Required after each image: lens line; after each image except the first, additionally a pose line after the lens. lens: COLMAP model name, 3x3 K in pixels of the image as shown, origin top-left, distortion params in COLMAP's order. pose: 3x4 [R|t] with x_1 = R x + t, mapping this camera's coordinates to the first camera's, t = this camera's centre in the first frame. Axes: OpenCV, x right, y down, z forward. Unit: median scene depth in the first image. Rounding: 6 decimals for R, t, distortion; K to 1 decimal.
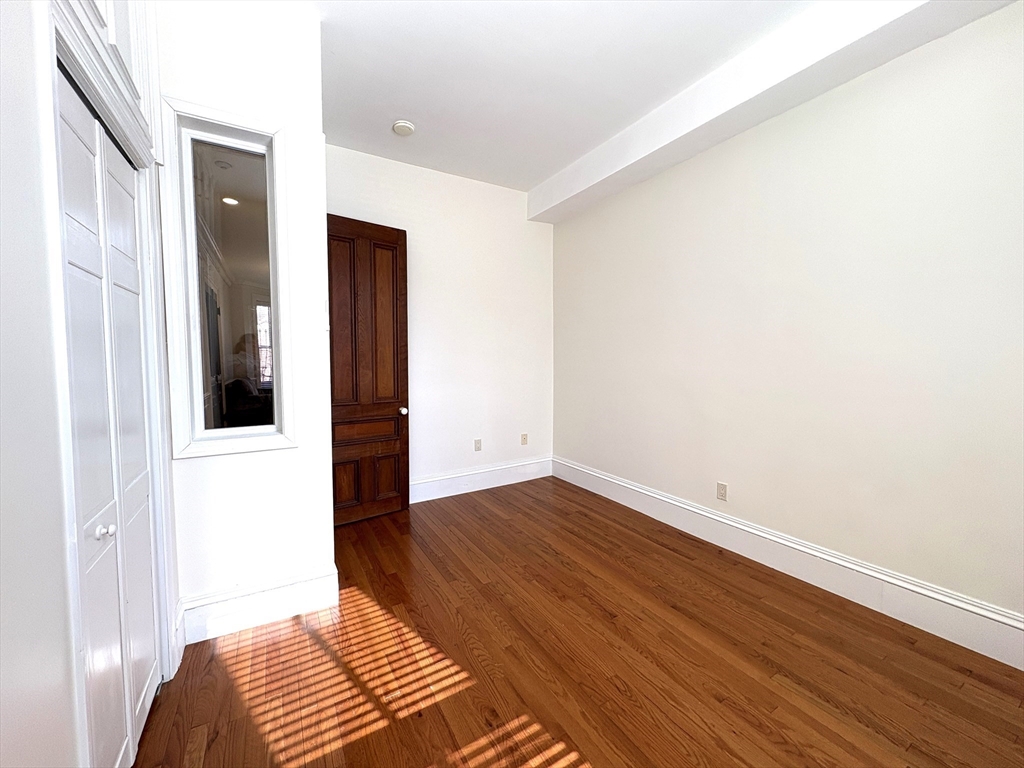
lens RADIAL K [[405.5, 0, 512.7], [0, 405.5, 379.9], [0, 0, 1]] dist [-0.005831, 0.001364]
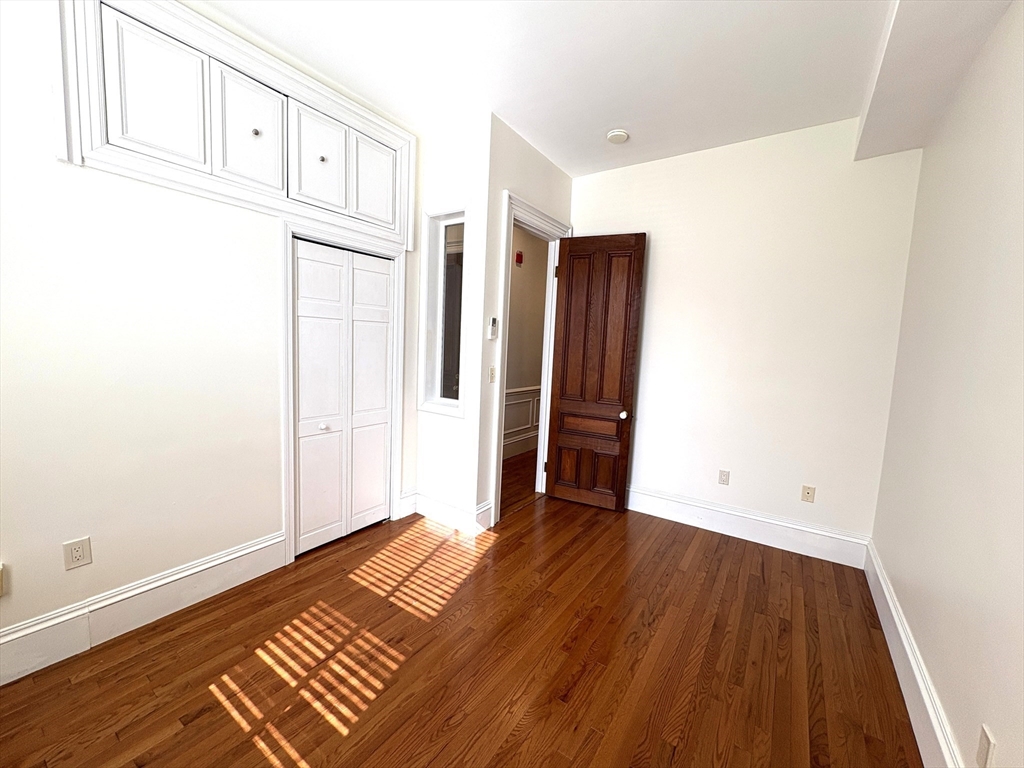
lens RADIAL K [[405.5, 0, 515.5], [0, 405.5, 382.2], [0, 0, 1]] dist [-0.005831, 0.001364]
pose [[0.412176, 0.105749, -0.904947, 0.837513], [-0.094434, 0.992850, 0.073009, -0.085163], [0.906197, 0.055365, 0.419215, 0.524723]]
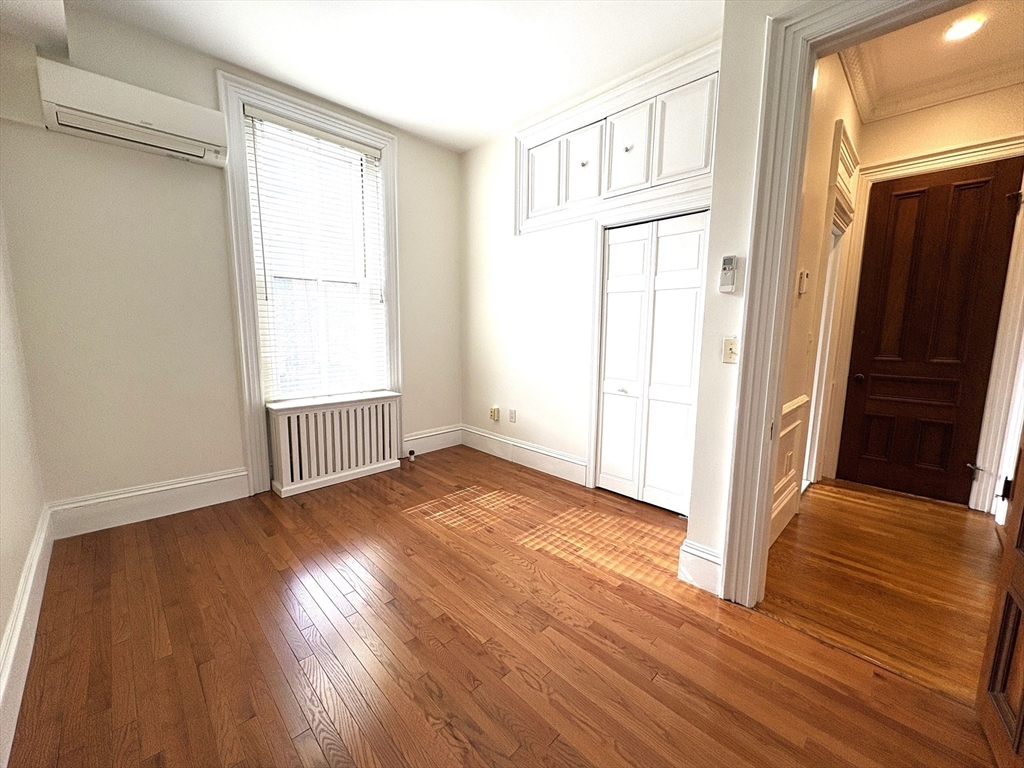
lens RADIAL K [[405.5, 0, 511.4], [0, 405.5, 384.2], [0, 0, 1]] dist [-0.005831, 0.001364]
pose [[-0.972411, 0.023694, -0.232068, 0.177137], [-0.024128, 0.979277, 0.201081, -0.094029], [0.232024, 0.201133, -0.951688, 1.779465]]
